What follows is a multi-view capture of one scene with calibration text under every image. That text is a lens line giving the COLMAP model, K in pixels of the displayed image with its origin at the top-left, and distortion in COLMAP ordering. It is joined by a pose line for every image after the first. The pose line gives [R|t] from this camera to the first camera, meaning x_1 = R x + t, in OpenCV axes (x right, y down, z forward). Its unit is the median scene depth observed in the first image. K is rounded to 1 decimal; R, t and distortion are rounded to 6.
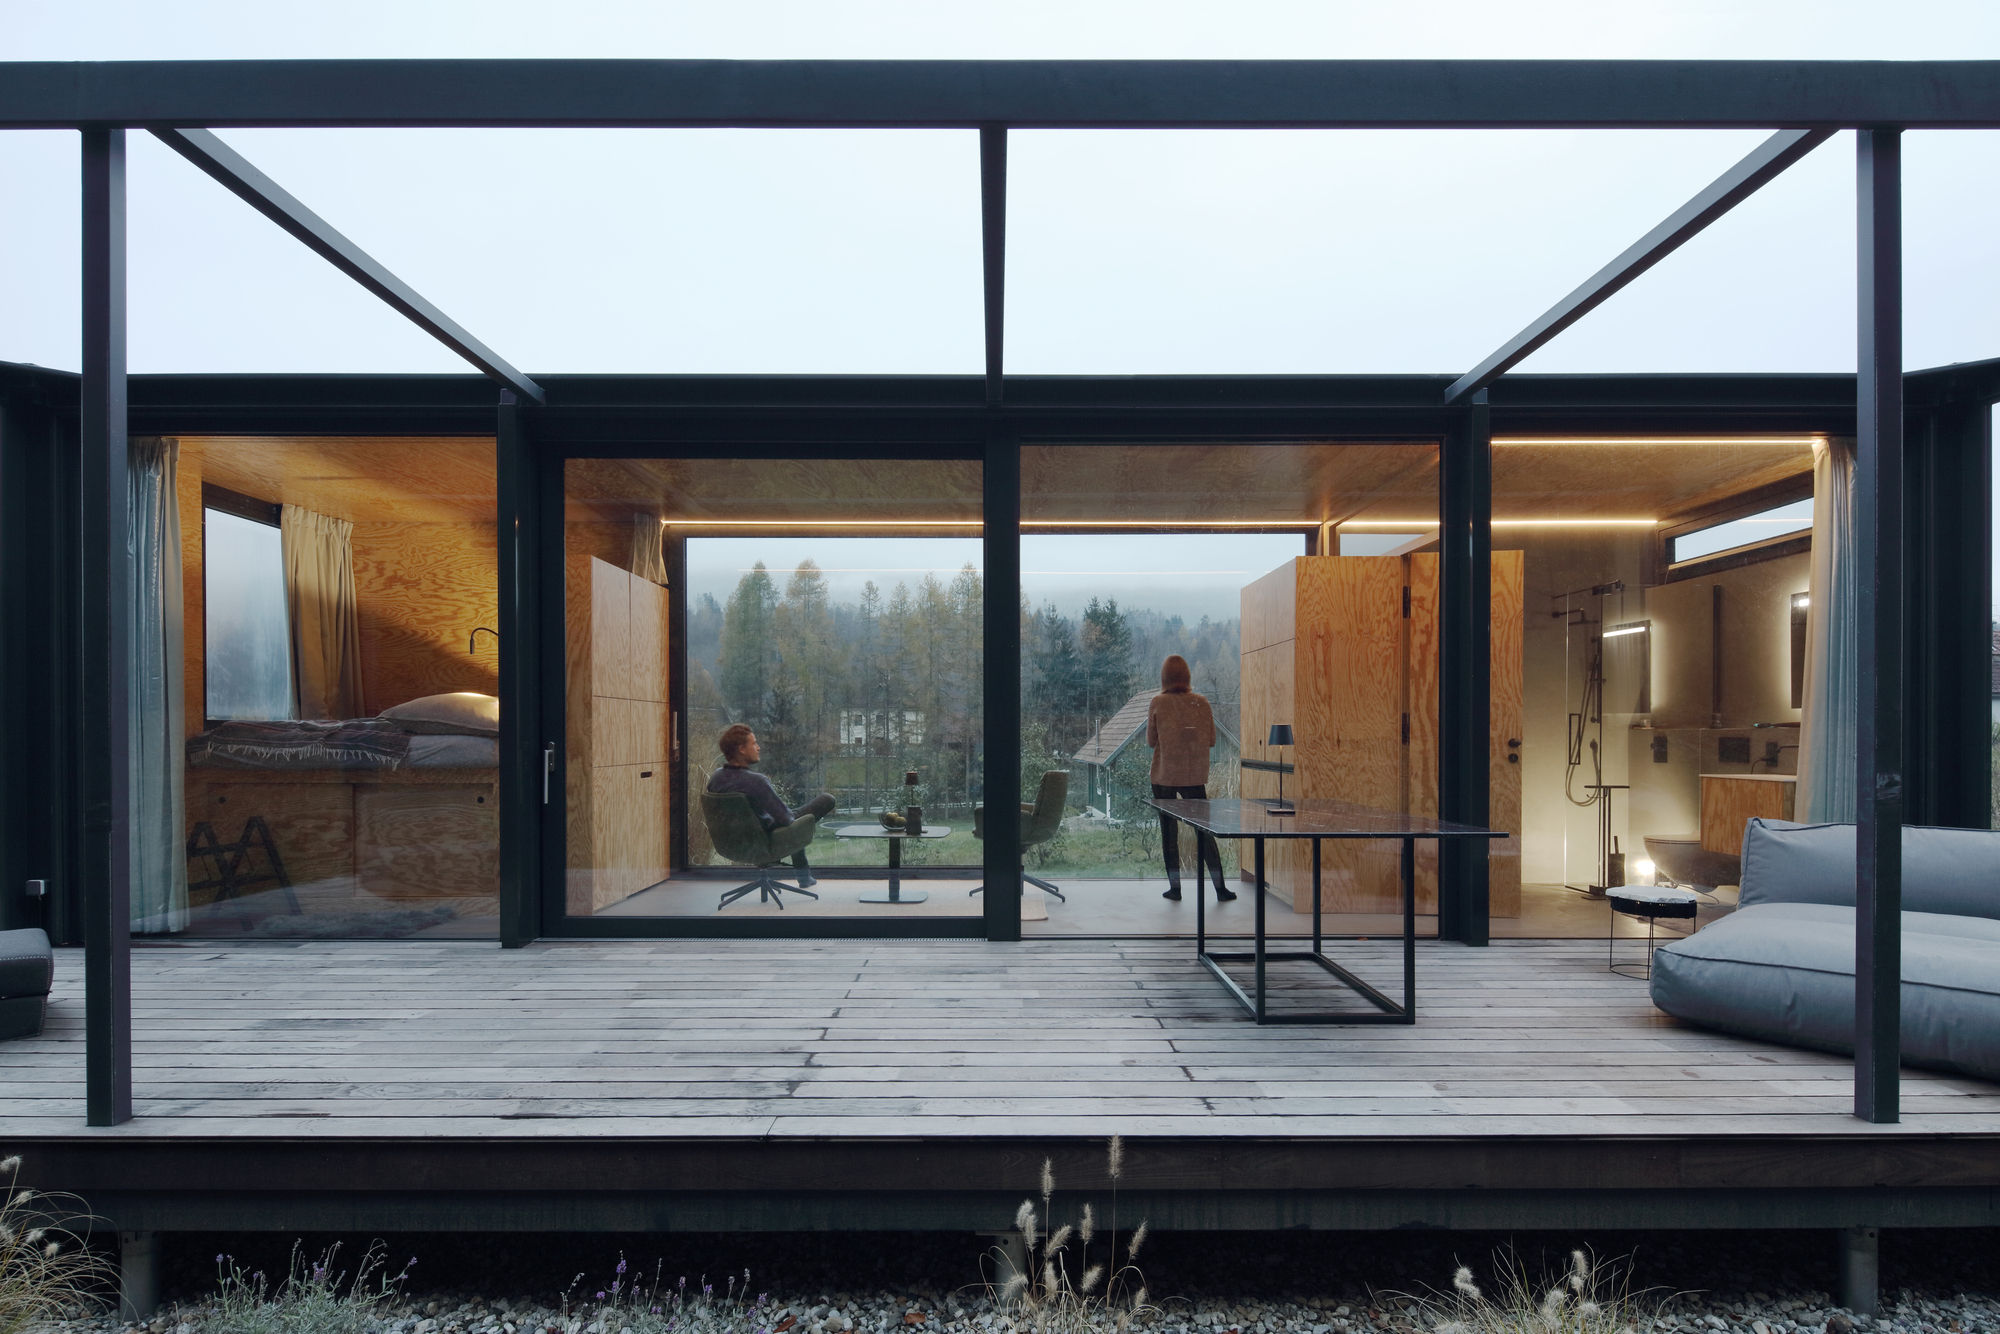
lens RADIAL K [[984.1, 0, 983.7], [0, 984.1, 753.2], [0, 0, 1]] dist [0.013363, -0.000705]
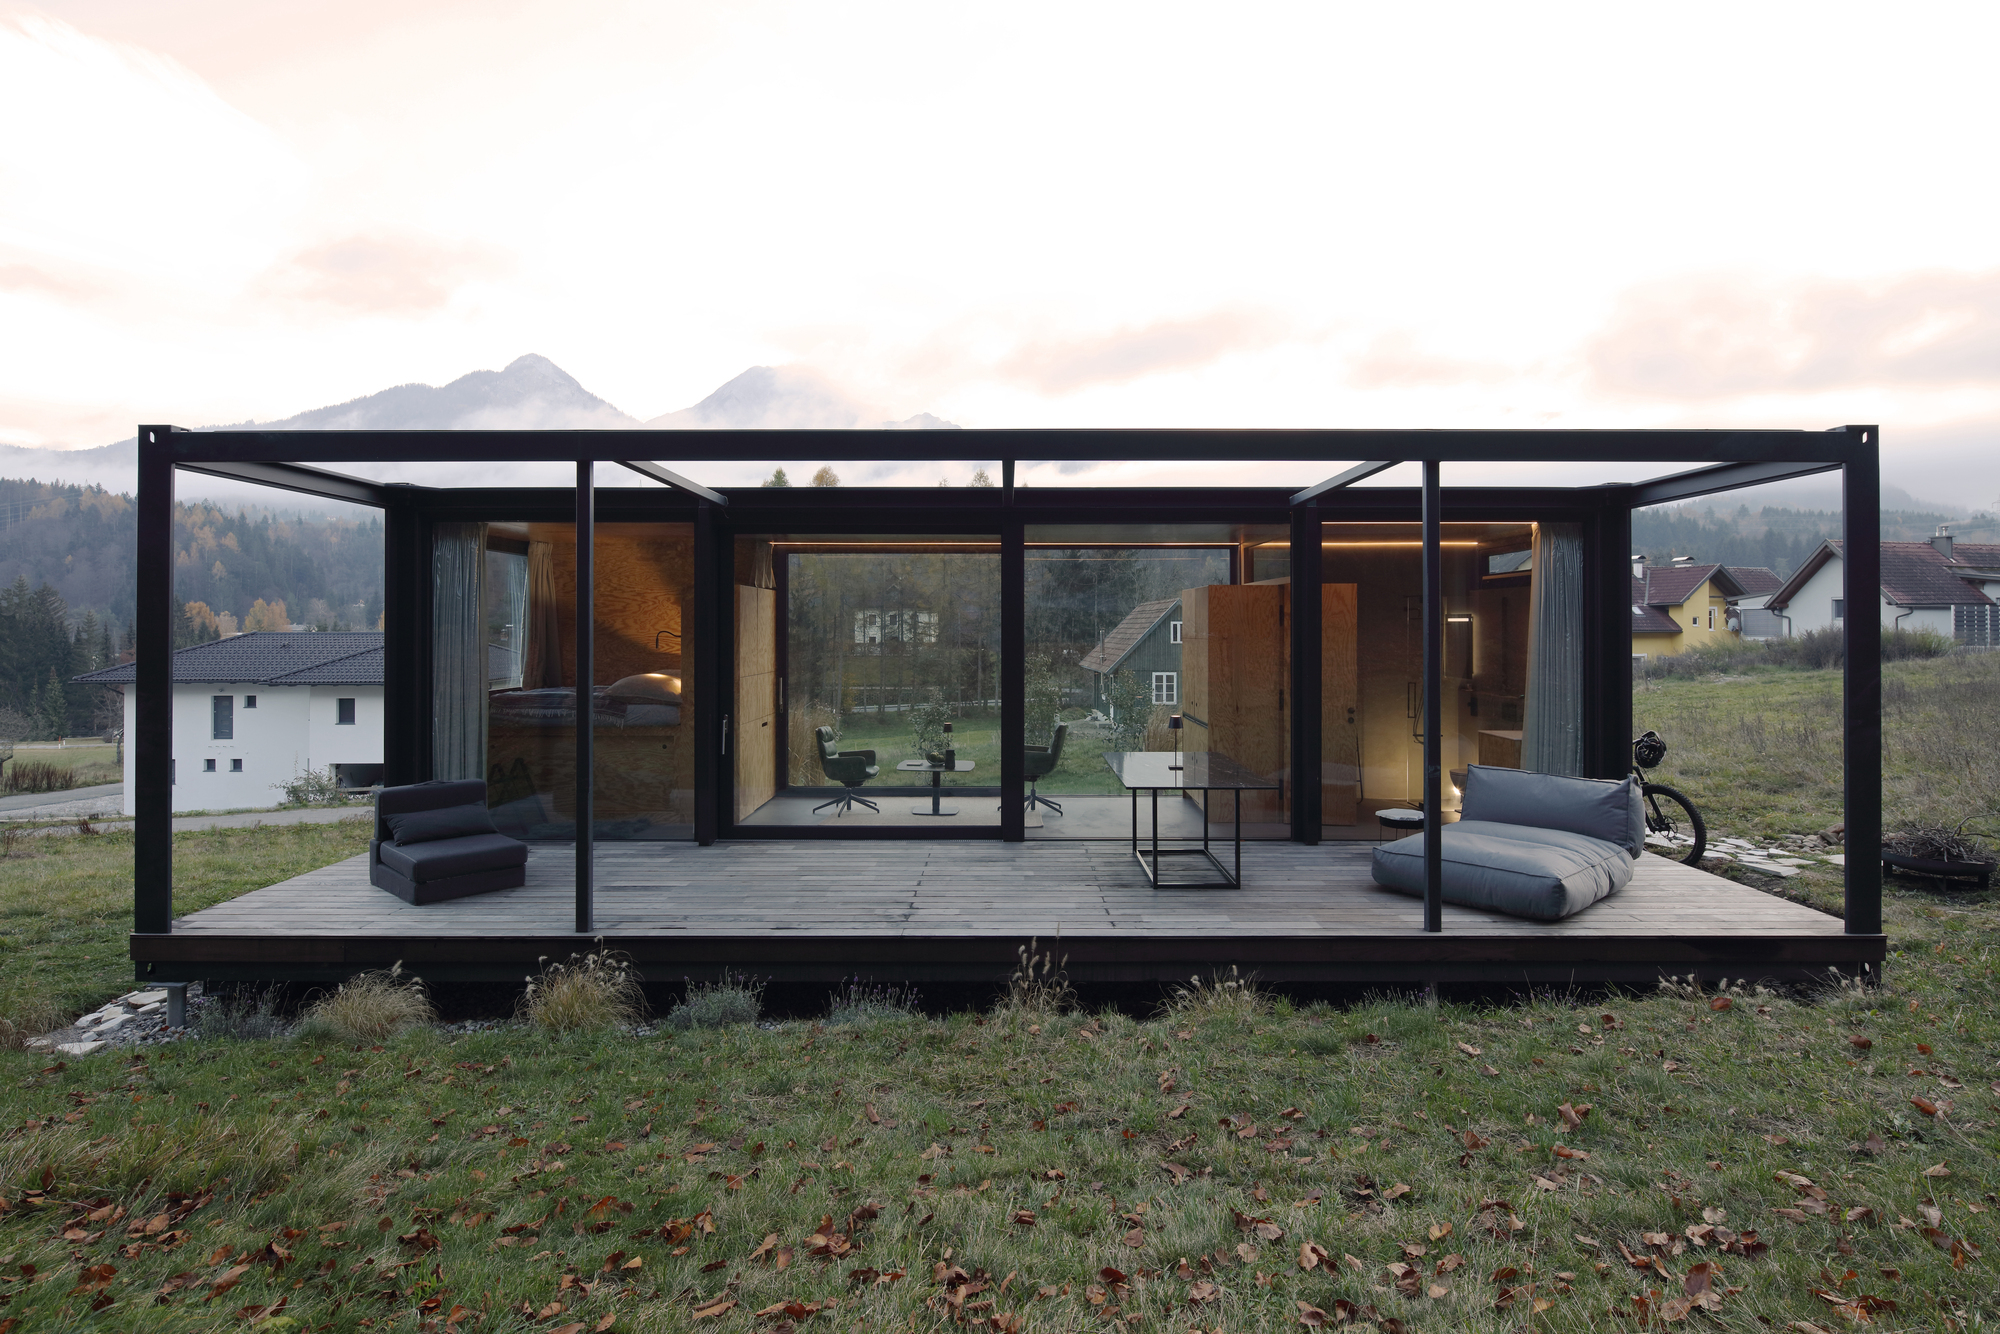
lens RADIAL K [[984.1, 0, 1006.5], [0, 984.1, 648.5], [0, 0, 1]] dist [0.013363, -0.000705]
pose [[0.999925, 0.002903, 0.011909, -0.008701], [-0.002907, 0.999996, 0.000312, -0.097649], [-0.011908, -0.000347, 0.999929, -0.472432]]
